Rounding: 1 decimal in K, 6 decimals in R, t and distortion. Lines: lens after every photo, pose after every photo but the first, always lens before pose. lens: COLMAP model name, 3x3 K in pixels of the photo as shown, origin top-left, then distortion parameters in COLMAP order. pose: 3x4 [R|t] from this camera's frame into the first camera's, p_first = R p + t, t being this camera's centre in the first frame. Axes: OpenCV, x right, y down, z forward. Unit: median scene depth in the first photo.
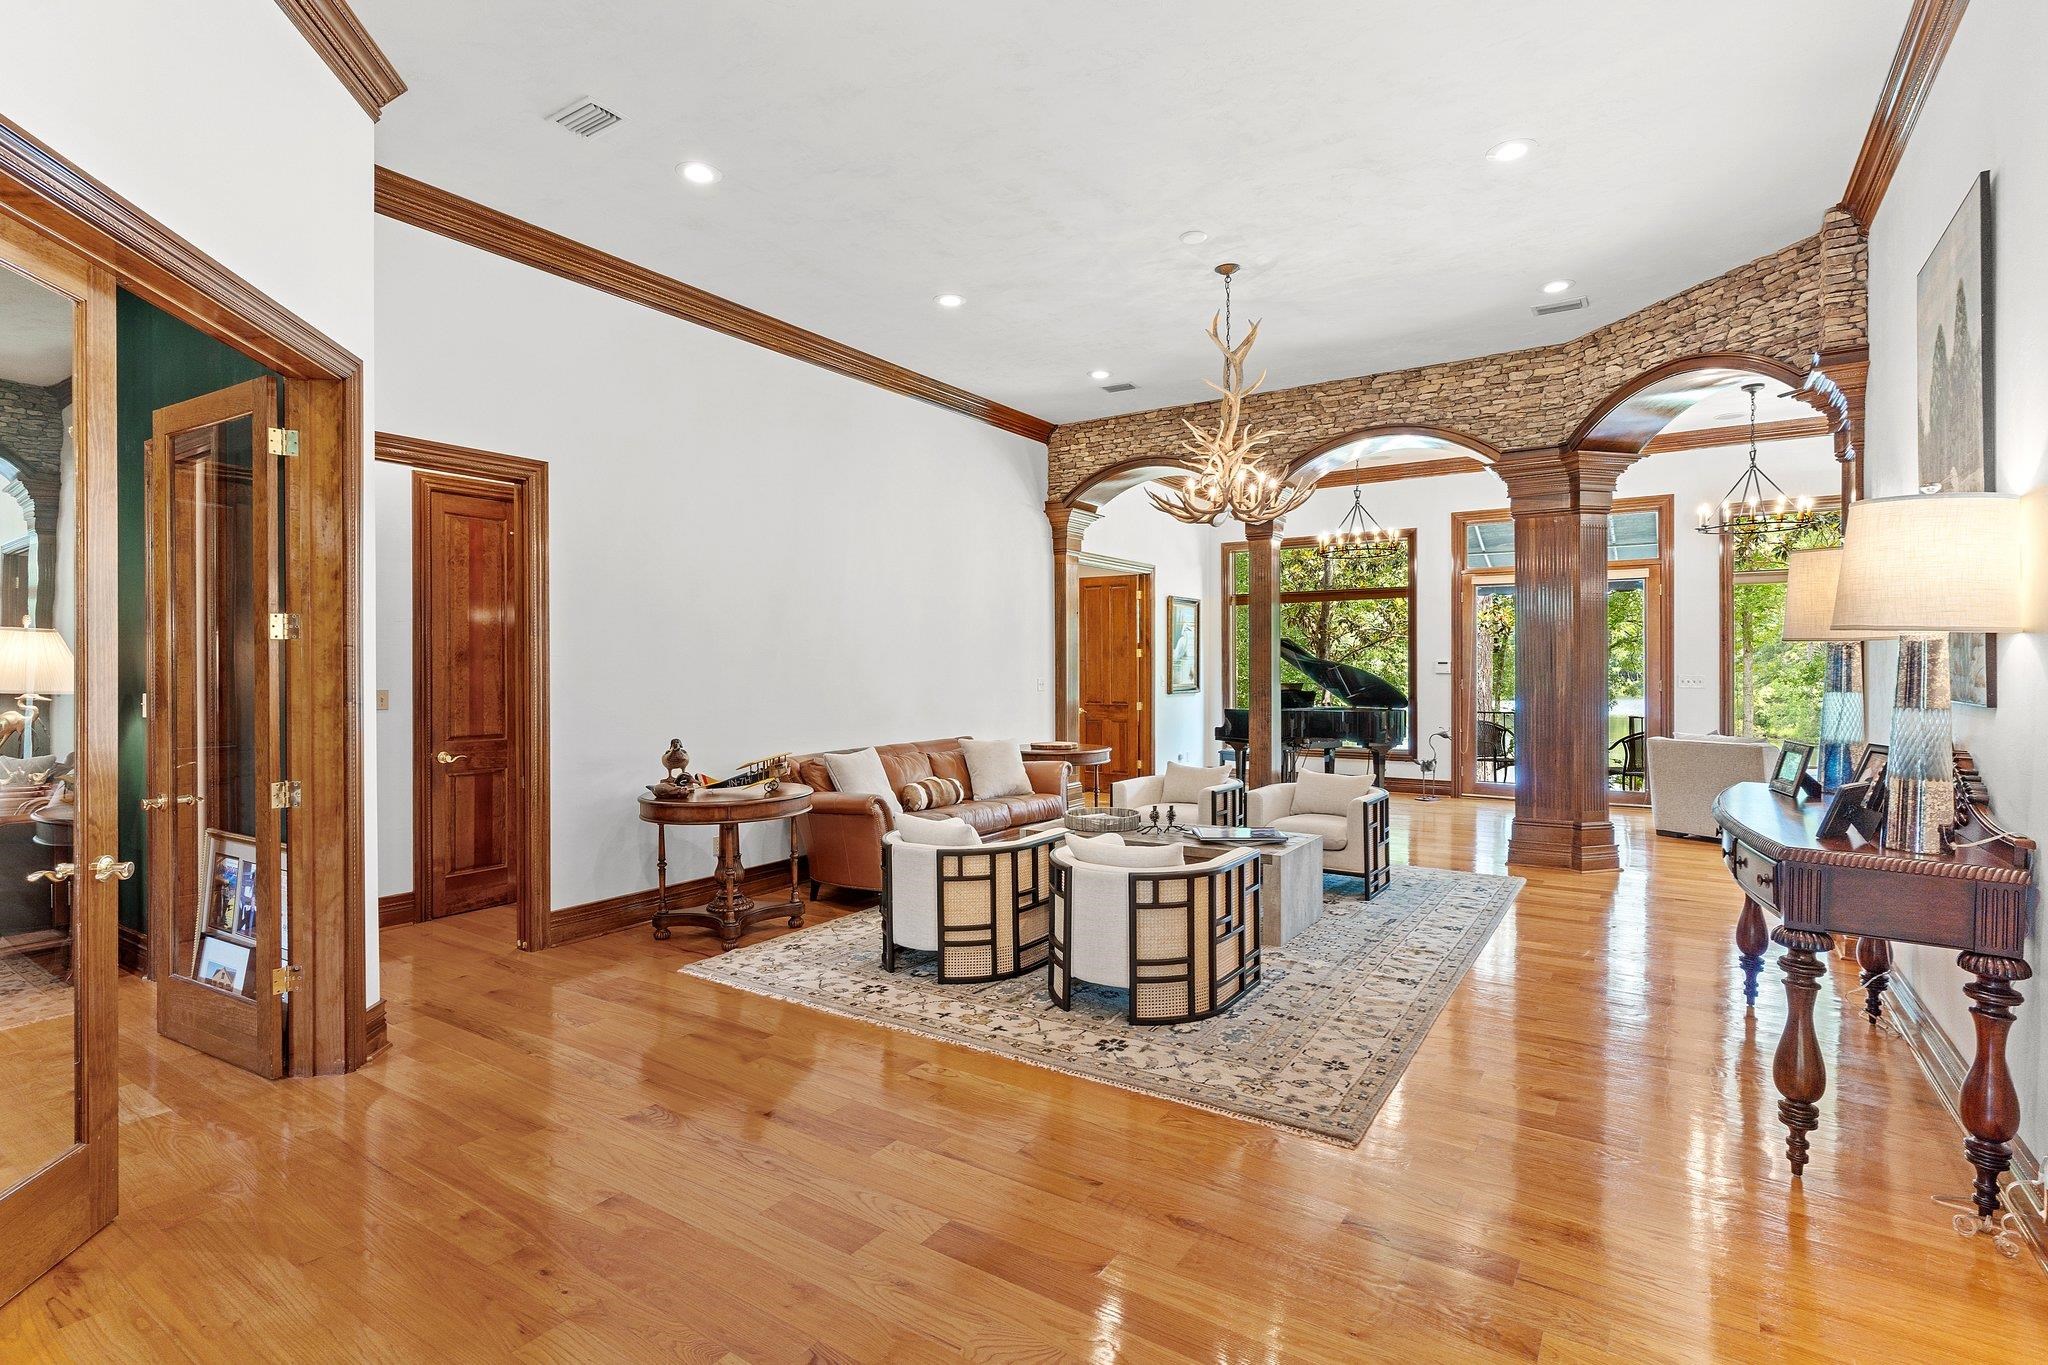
lens RADIAL K [[978.8, 0, 1029.0], [0, 978.8, 668.8], [0, 0, 1]] dist [-0.001927, 0.002475]
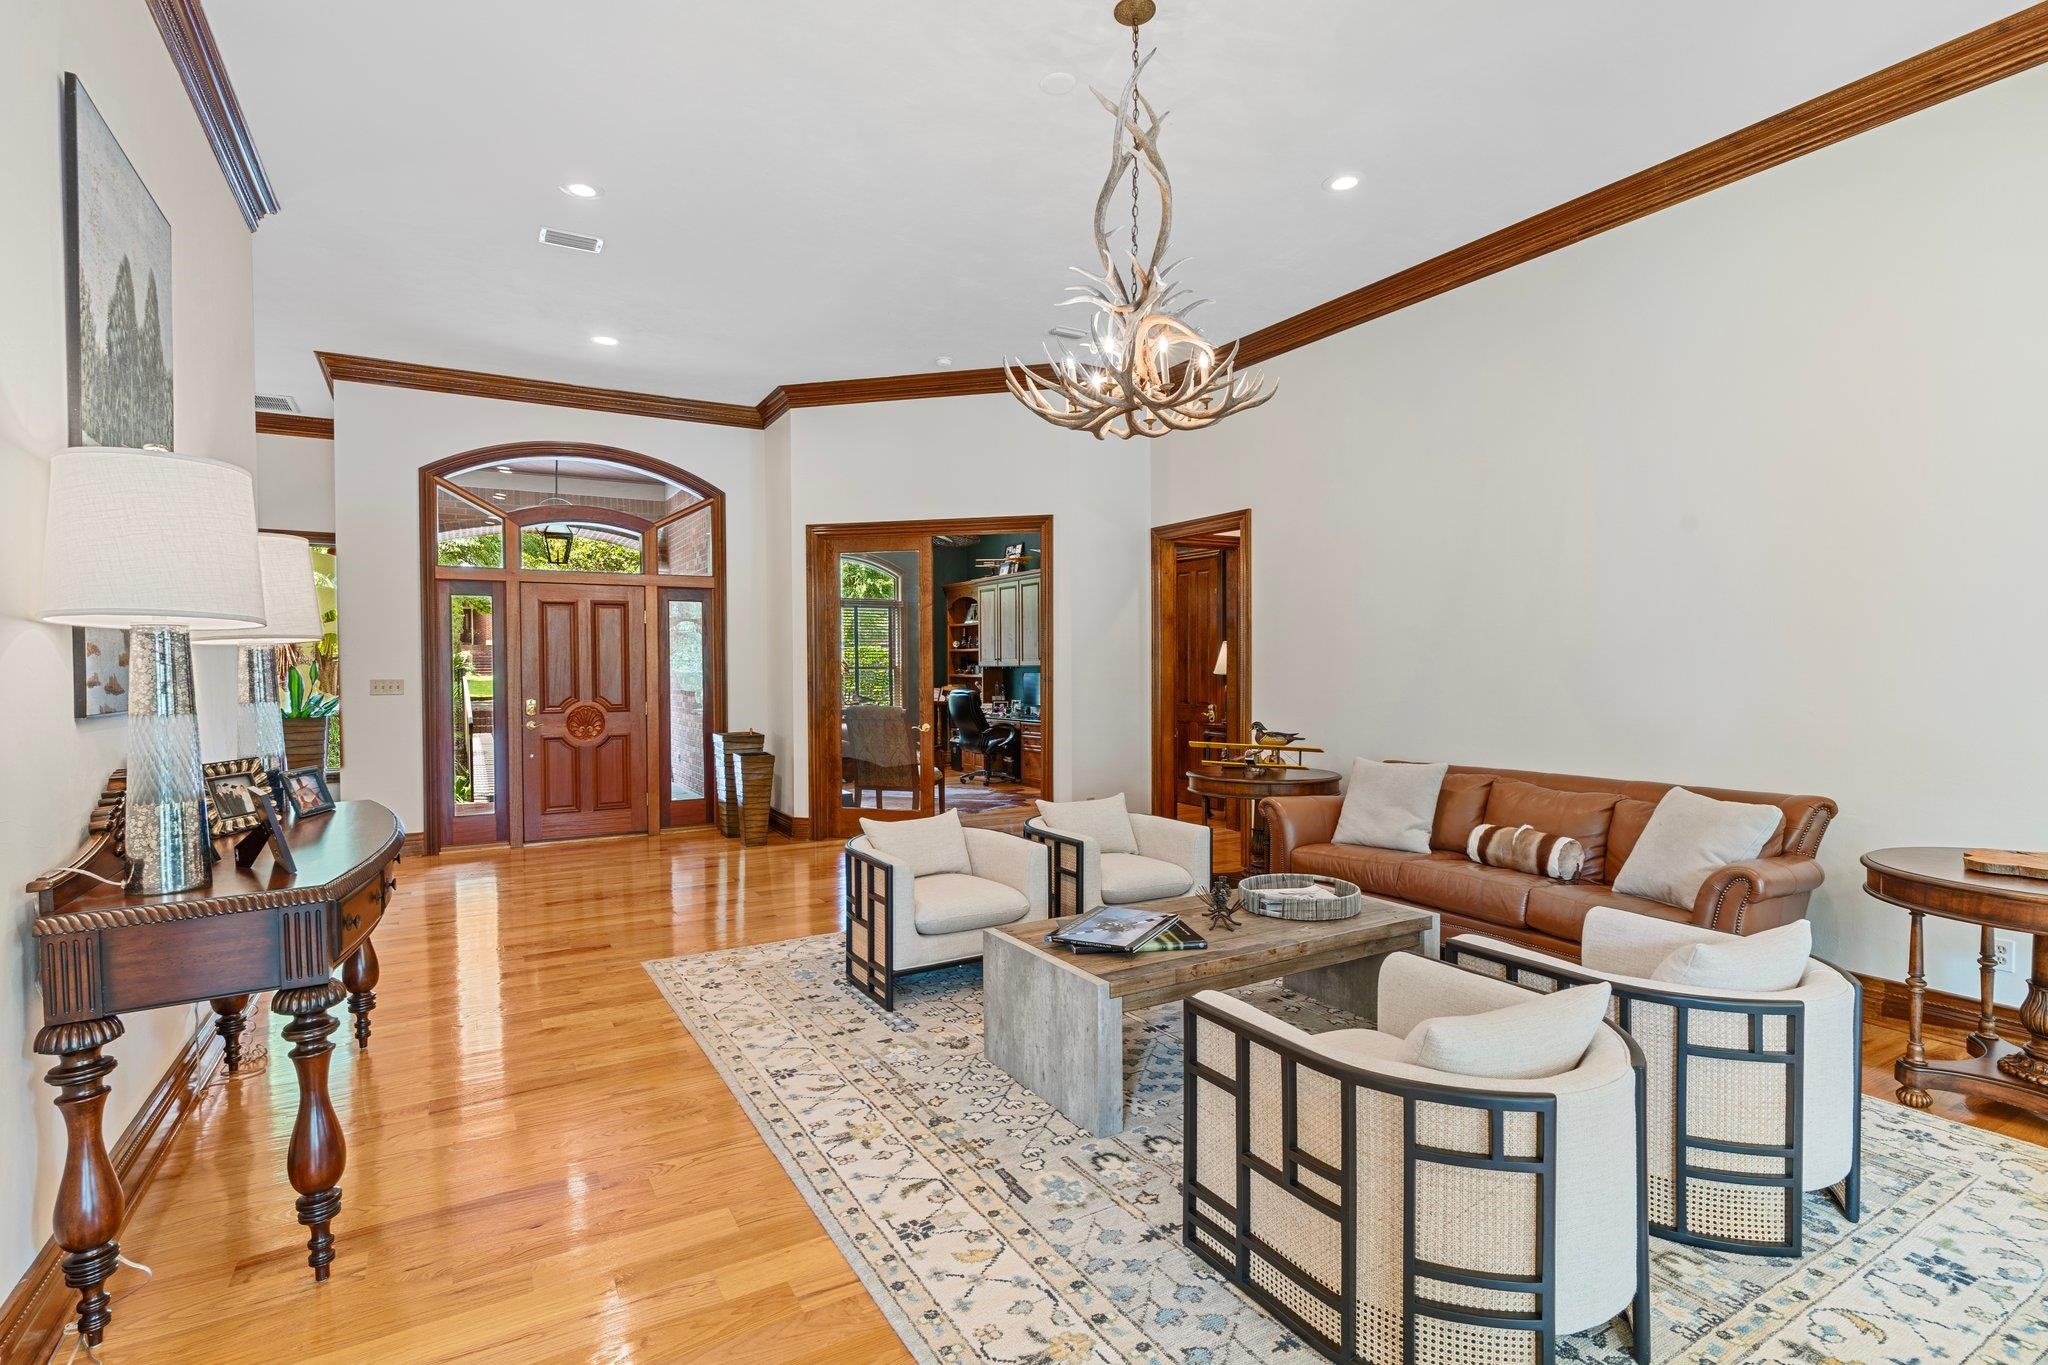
lens RADIAL K [[978.8, 0, 1025.4], [0, 978.8, 690.2], [0, 0, 1]] dist [-0.001927, 0.002475]
pose [[-0.441491, 0.025117, -0.896914, 1.029507], [0.008191, 0.999679, 0.023963, -0.001360], [0.897228, 0.003233, -0.441555, 1.571227]]
